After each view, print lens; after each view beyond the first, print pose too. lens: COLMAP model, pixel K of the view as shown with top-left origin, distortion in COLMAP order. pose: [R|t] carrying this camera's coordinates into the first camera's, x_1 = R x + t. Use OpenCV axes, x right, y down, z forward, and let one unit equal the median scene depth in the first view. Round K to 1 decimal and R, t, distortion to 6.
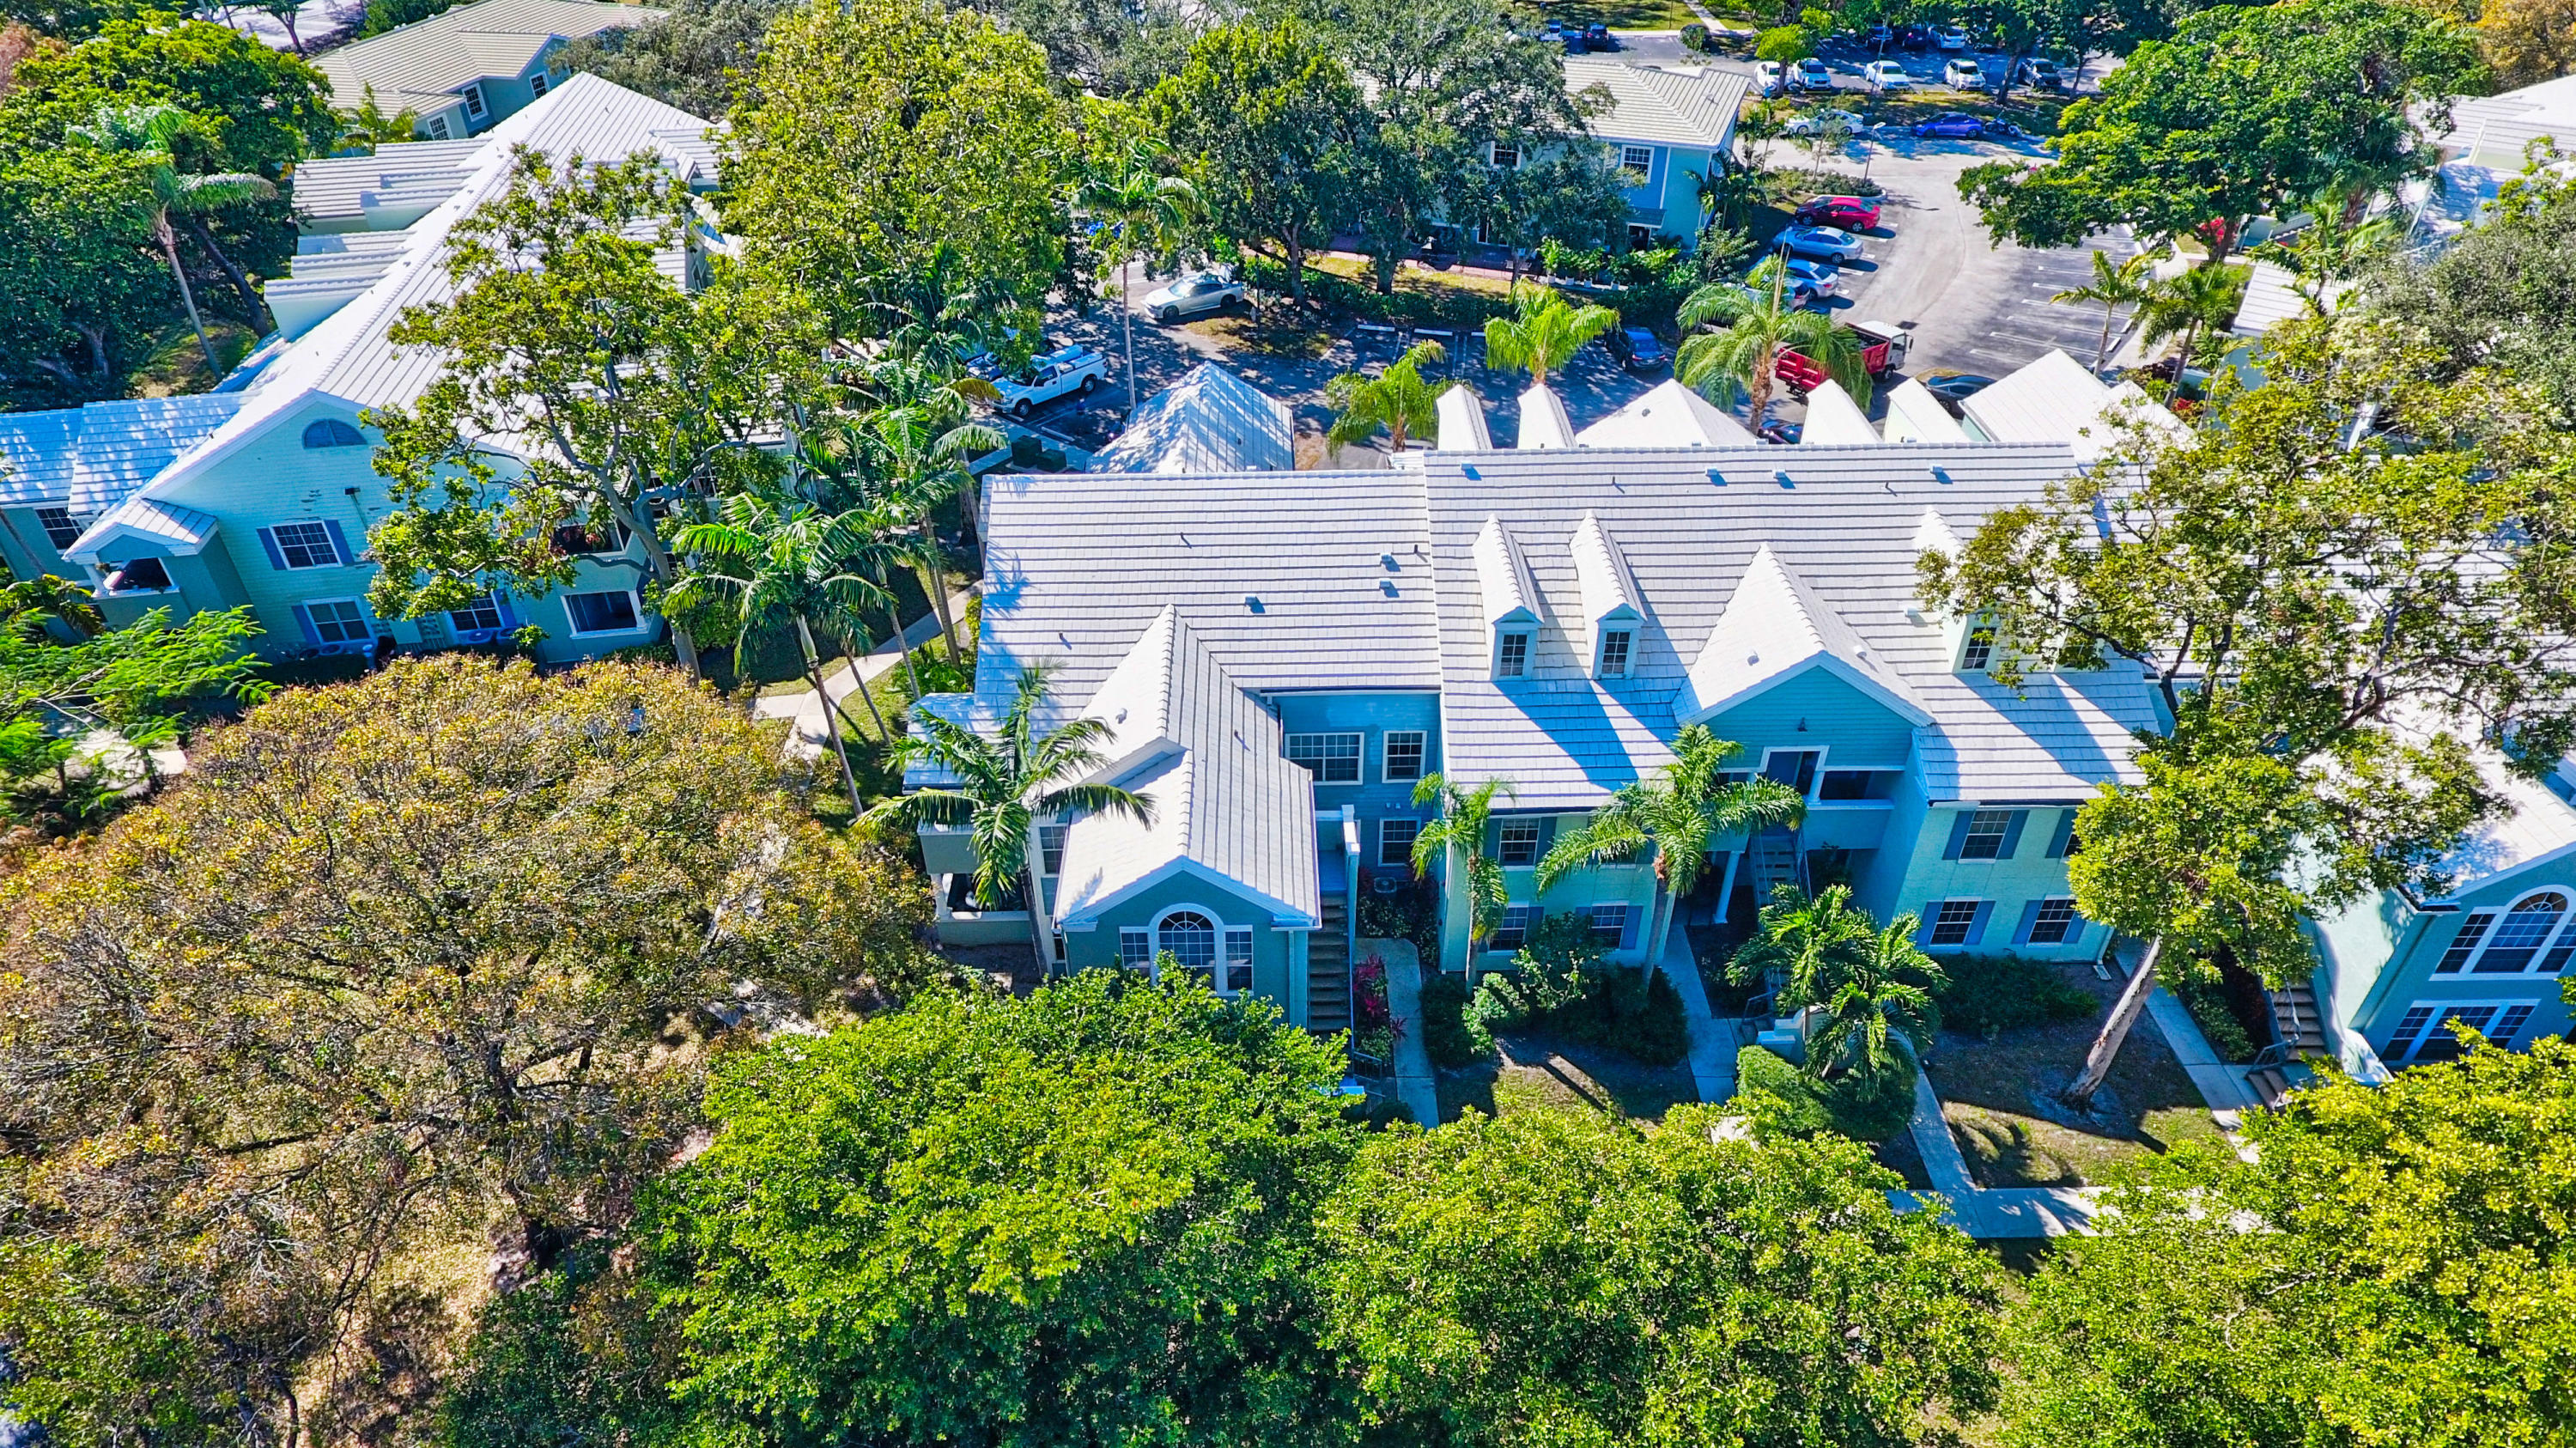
lens RADIAL K [[1511.6, 0, 1271.3], [0, 1511.6, 729.8], [0, 0, 1]] dist [-0.000907, -0.001058]
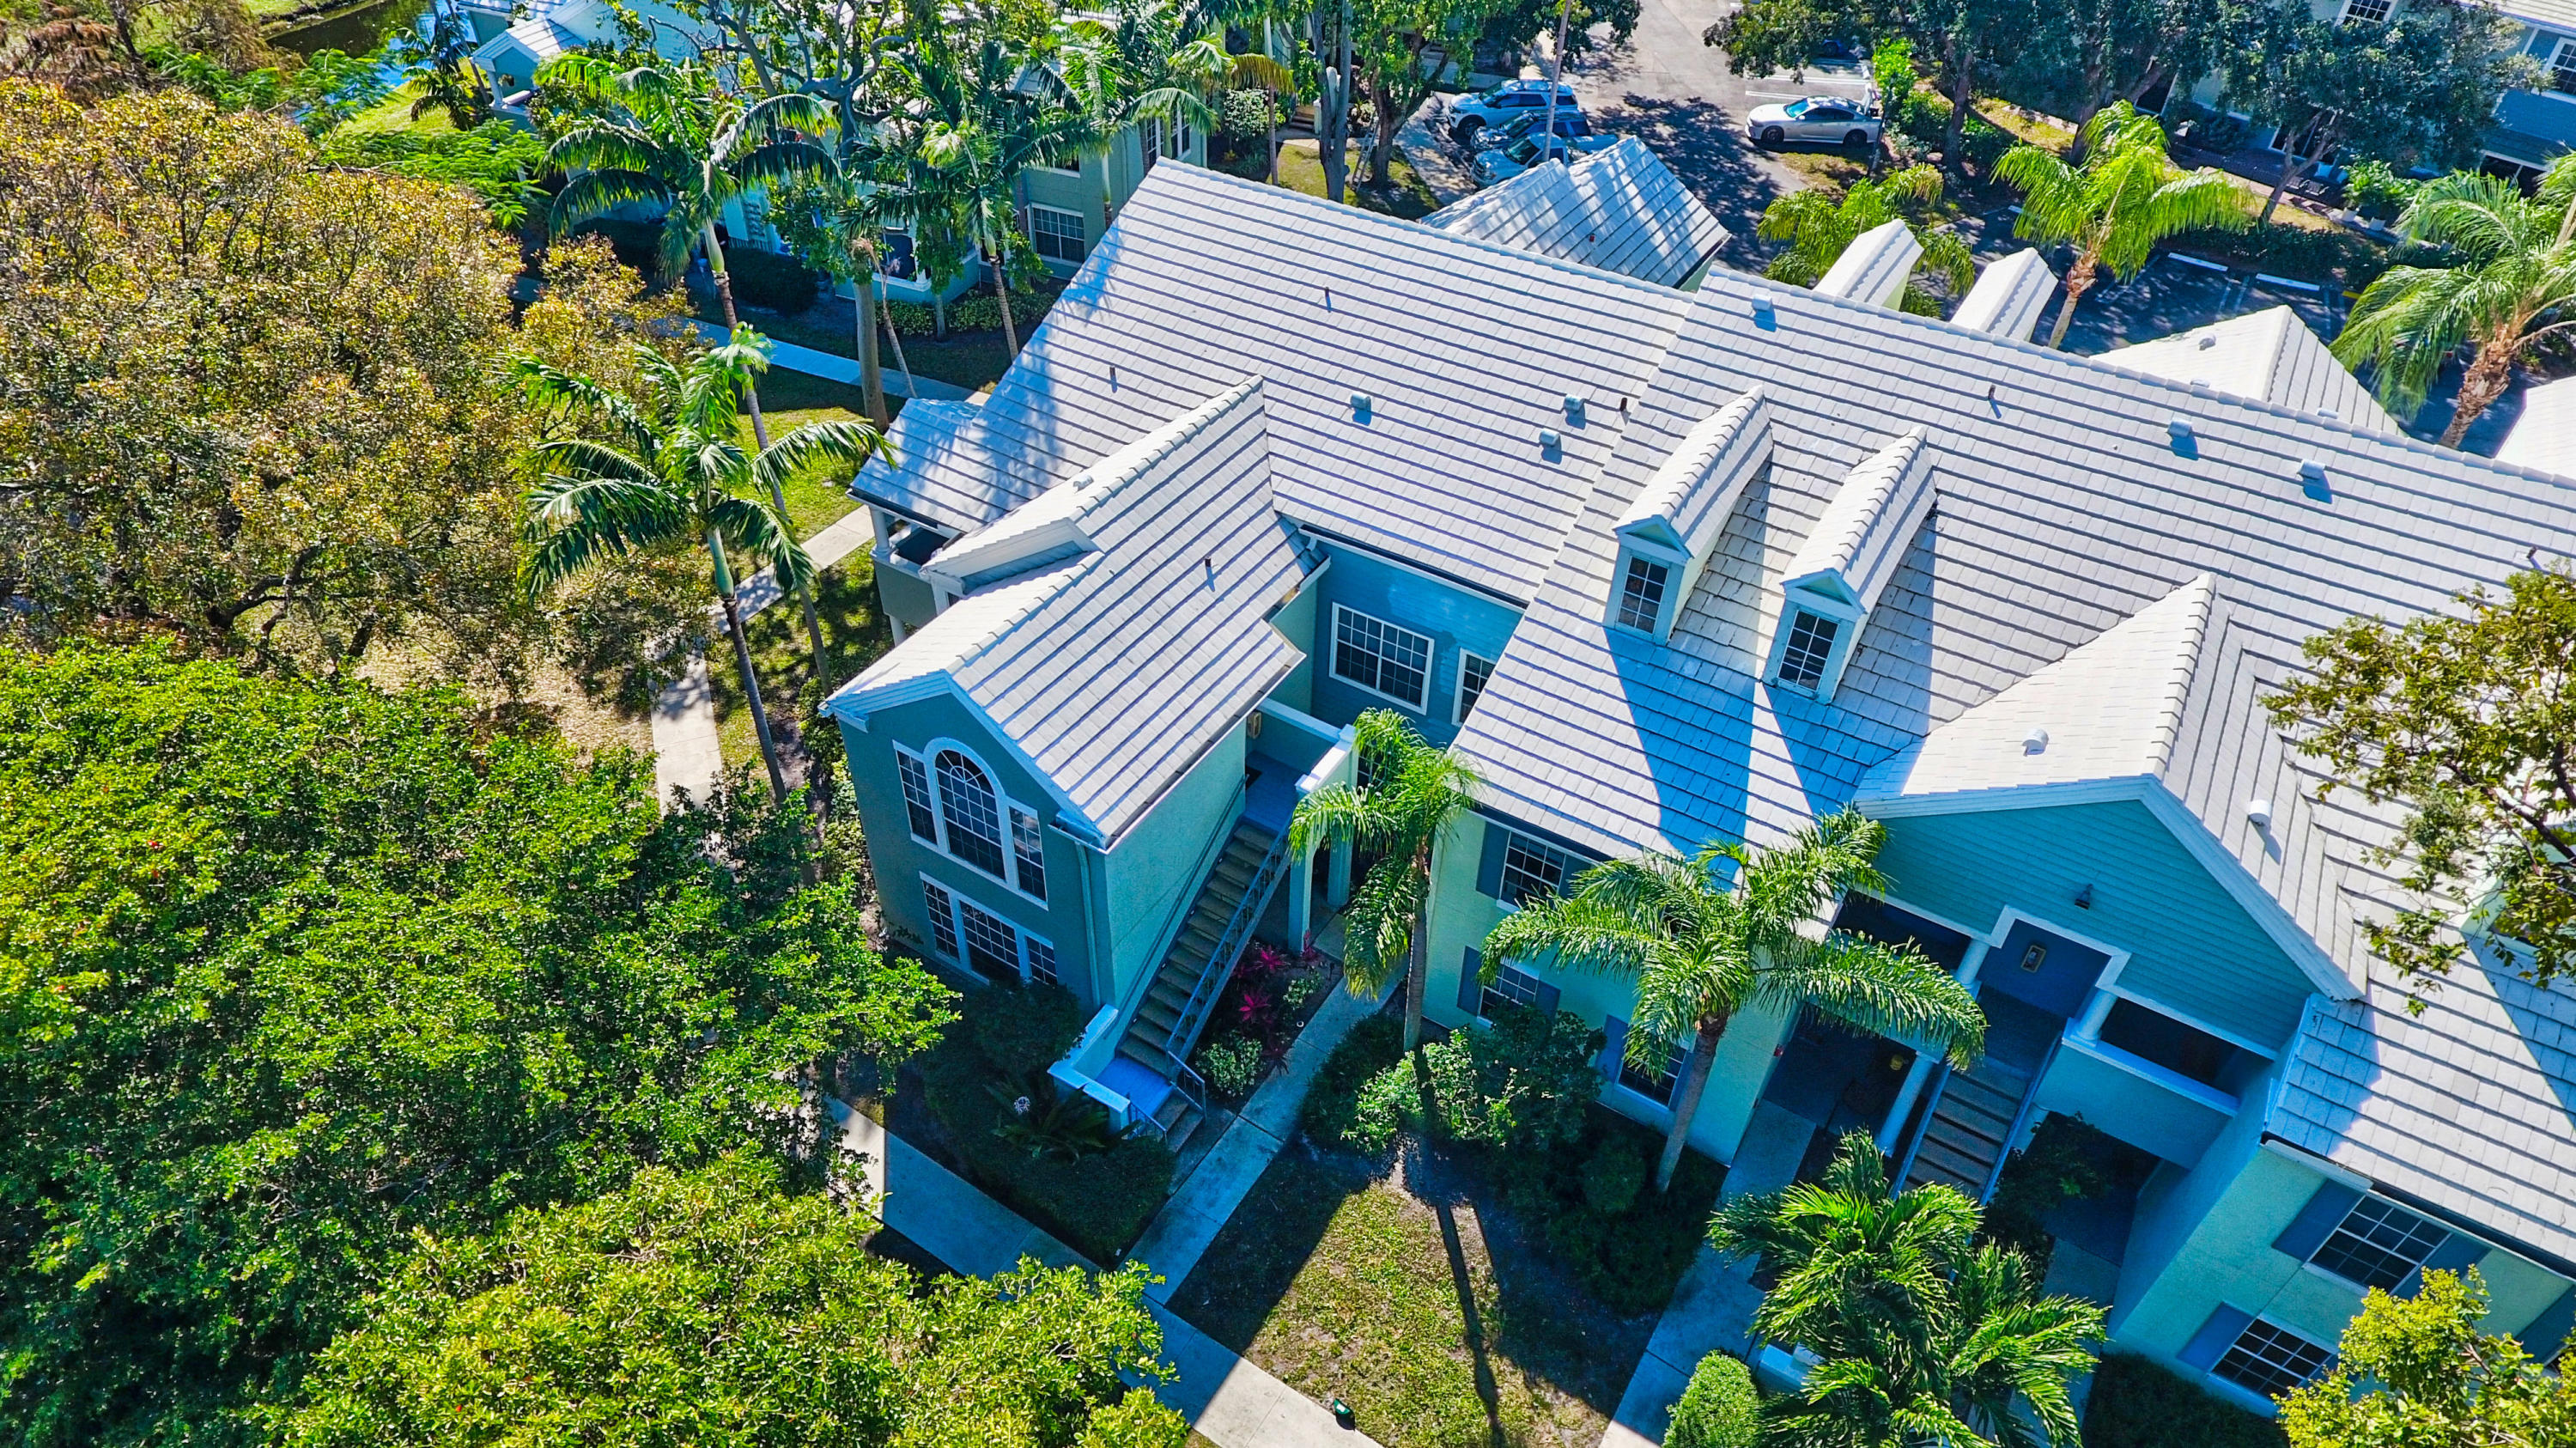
lens RADIAL K [[1511.6, 0, 1271.3], [0, 1511.6, 729.8], [0, 0, 1]] dist [-0.000907, -0.001058]
pose [[0.835828, 0.375123, -0.400843, 0.296297], [-0.343919, 0.926894, 0.150290, -0.038641], [0.427916, 0.012241, 0.903735, 0.378666]]
